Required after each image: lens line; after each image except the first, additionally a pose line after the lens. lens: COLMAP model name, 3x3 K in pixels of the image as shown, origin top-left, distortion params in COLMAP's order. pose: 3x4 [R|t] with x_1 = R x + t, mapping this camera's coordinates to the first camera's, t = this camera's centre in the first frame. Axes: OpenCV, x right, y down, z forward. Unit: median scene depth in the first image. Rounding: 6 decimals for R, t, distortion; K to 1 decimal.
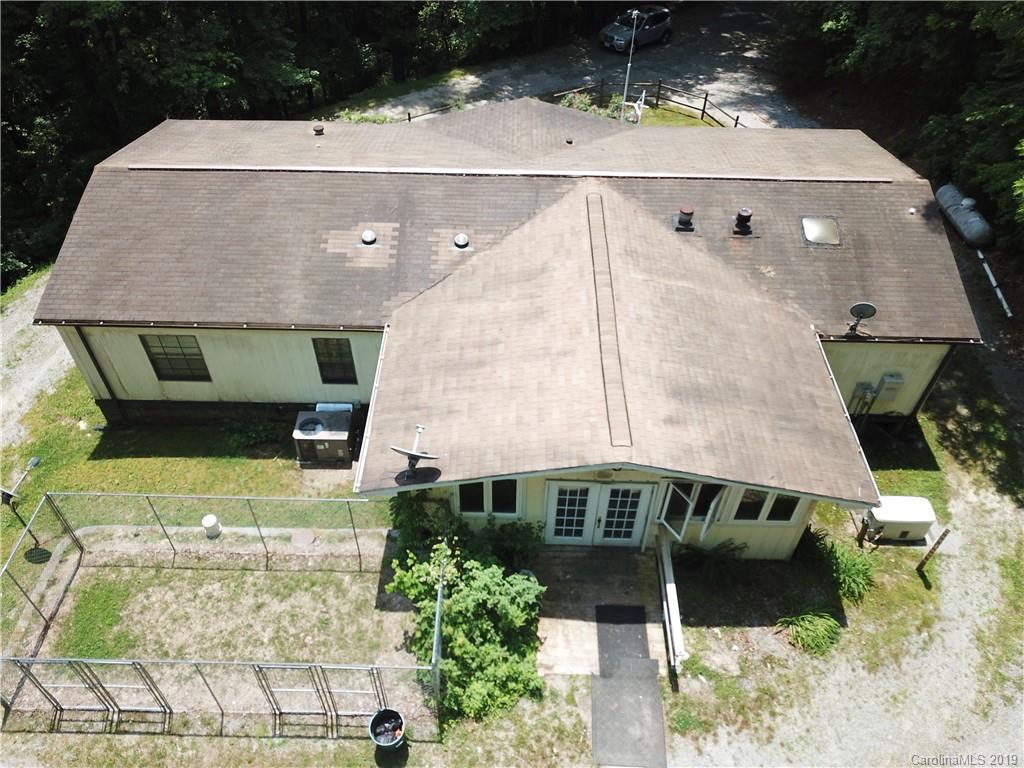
lens RADIAL K [[772.4, 0, 508.4], [0, 772.4, 384.8], [0, 0, 1]] dist [0.011773, -0.000088]
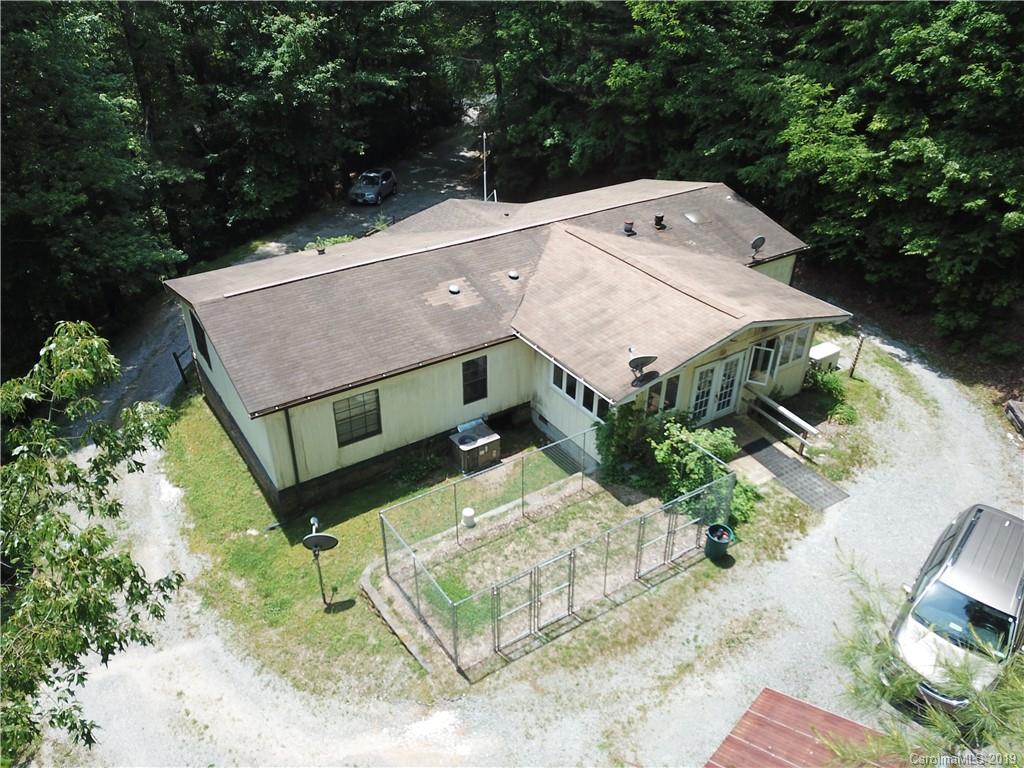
lens RADIAL K [[772.9, 0, 504.5], [0, 772.9, 381.9], [0, 0, 1]] dist [0.027093, -0.015903]
pose [[0.828873, -0.297251, 0.473932, -0.840489], [0.402574, 0.905176, -0.136345, 0.177163], [-0.388463, 0.303806, 0.869942, -0.129049]]
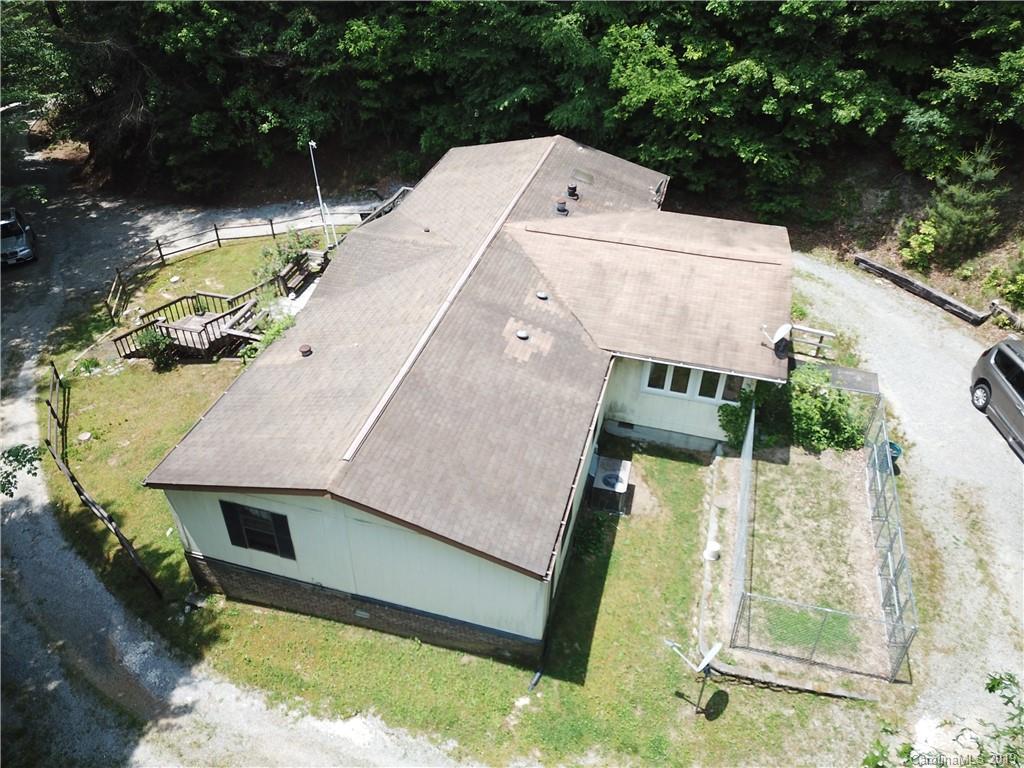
lens RADIAL K [[772.9, 0, 504.5], [0, 772.9, 381.9], [0, 0, 1]] dist [0.027093, -0.015903]
pose [[0.257411, -0.593151, 0.762831, -1.196260], [0.691193, 0.664695, 0.283607, -0.528769], [-0.675272, 0.454260, 0.581081, 0.419025]]
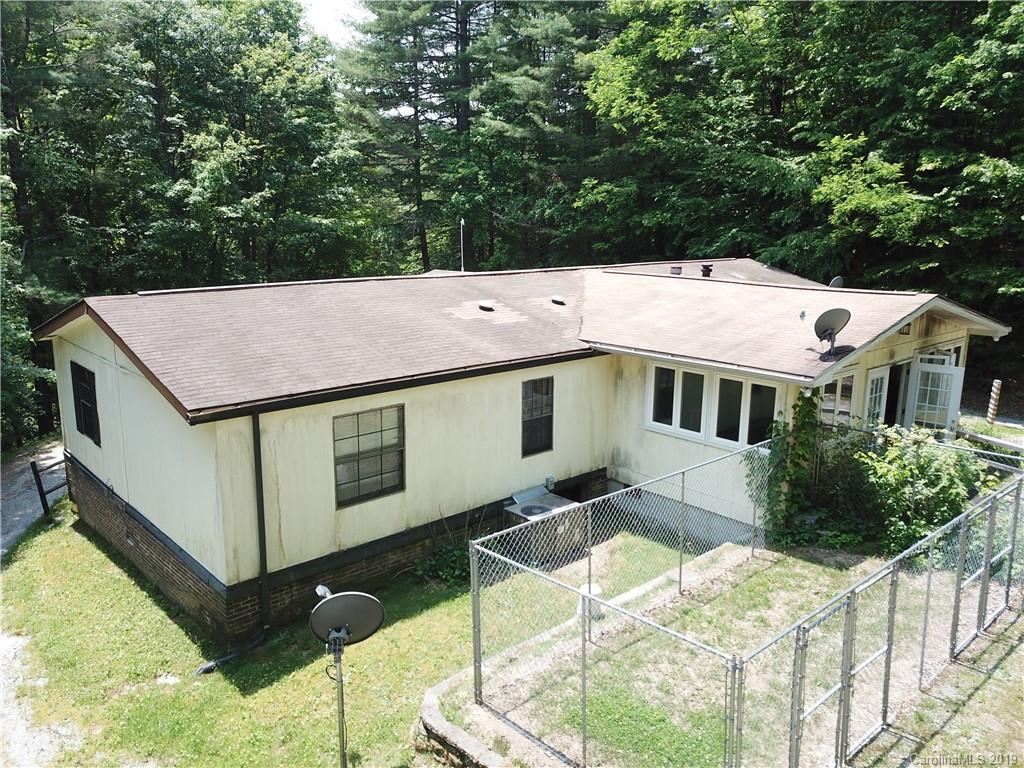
lens RADIAL K [[782.2, 0, 505.6], [0, 782.2, 380.7], [0, 0, 1]] dist [0.009580, 0.000472]
pose [[0.731547, -0.144480, 0.666307, -0.849444], [0.490394, 0.790453, -0.367011, 0.241918], [-0.473659, 0.595239, 0.649106, 0.490415]]
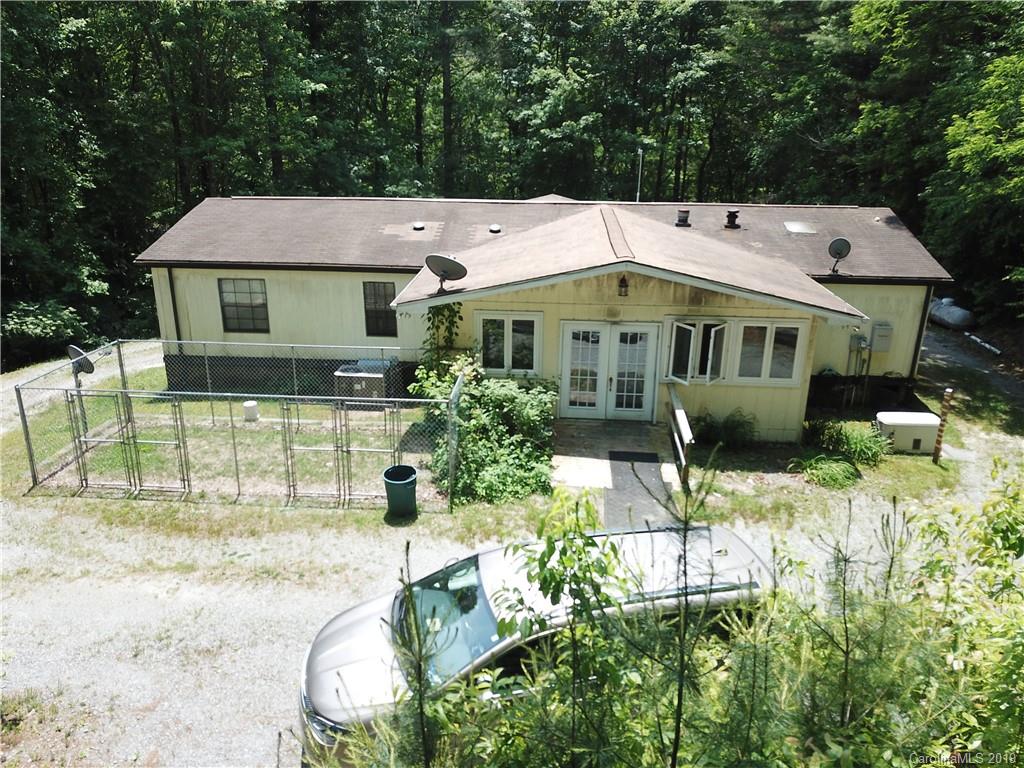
lens RADIAL K [[767.7, 0, 505.5], [0, 767.7, 398.0], [0, 0, 1]] dist [0.051672, -0.071177]
pose [[0.998400, 0.019784, -0.052966, 0.026063], [-0.040664, 0.902127, -0.429549, 0.610057], [0.039284, 0.431016, 0.901489, 0.039279]]
